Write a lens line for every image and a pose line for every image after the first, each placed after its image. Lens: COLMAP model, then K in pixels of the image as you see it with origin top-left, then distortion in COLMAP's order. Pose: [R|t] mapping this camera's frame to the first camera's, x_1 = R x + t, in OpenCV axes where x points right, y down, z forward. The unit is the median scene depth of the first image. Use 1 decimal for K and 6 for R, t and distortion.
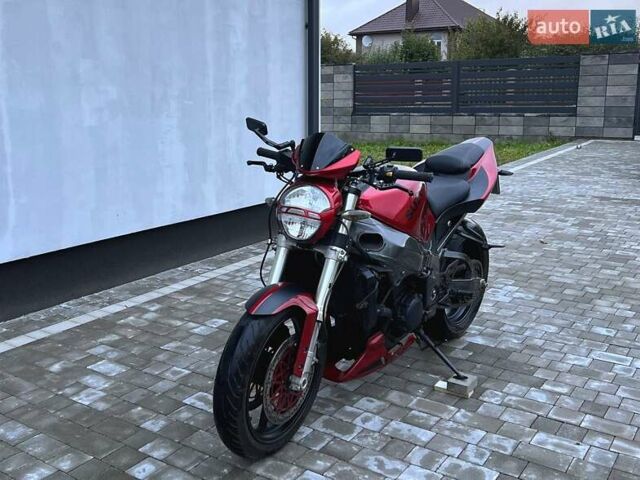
lens RADIAL K [[710.2, 0, 271.0], [0, 710.2, 206.8], [0, 0, 1]] dist [0.040783, 0.000000]
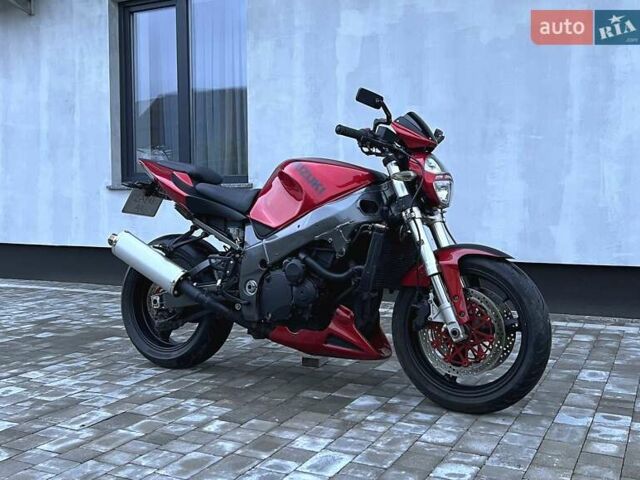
lens RADIAL K [[675.1, 0, 321.9], [0, 675.1, 219.0], [0, 0, 1]] dist [0.044374, 0.000000]
pose [[0.143119, 0.039089, -0.988933, 1.052284], [-0.164105, 0.986325, 0.015236, -0.010219], [0.976005, 0.160109, 0.147577, 0.867844]]
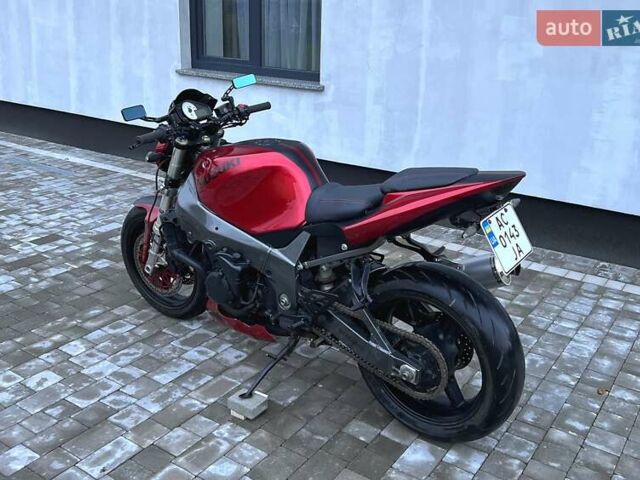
lens RADIAL K [[648.2, 0, 332.6], [0, 648.2, 184.6], [0, 0, 1]] dist [0.034604, 0.000000]
pose [[0.021249, 0.270209, -0.962567, 0.857592], [-0.193808, 0.945635, 0.261177, -0.209101], [0.980809, 0.181004, 0.072462, 0.884010]]
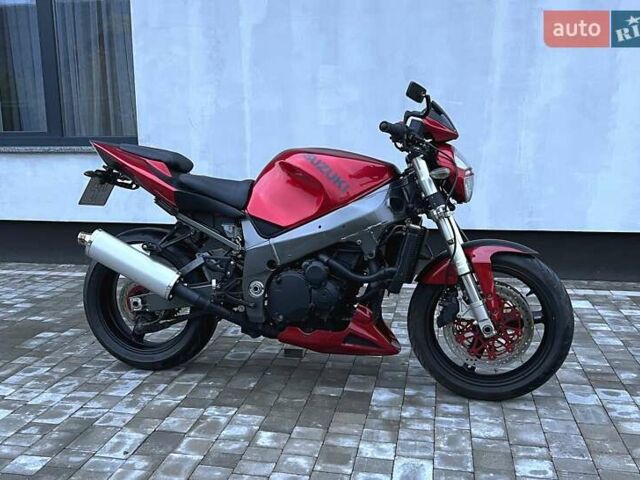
lens RADIAL K [[675.1, 0, 265.4], [0, 675.1, 294.0], [0, 0, 1]] dist [0.044374, 0.000000]
pose [[0.367616, 0.225262, -0.902283, 0.941295], [-0.148990, 0.971954, 0.181954, -0.039723], [0.917965, 0.067542, 0.390868, 0.619553]]
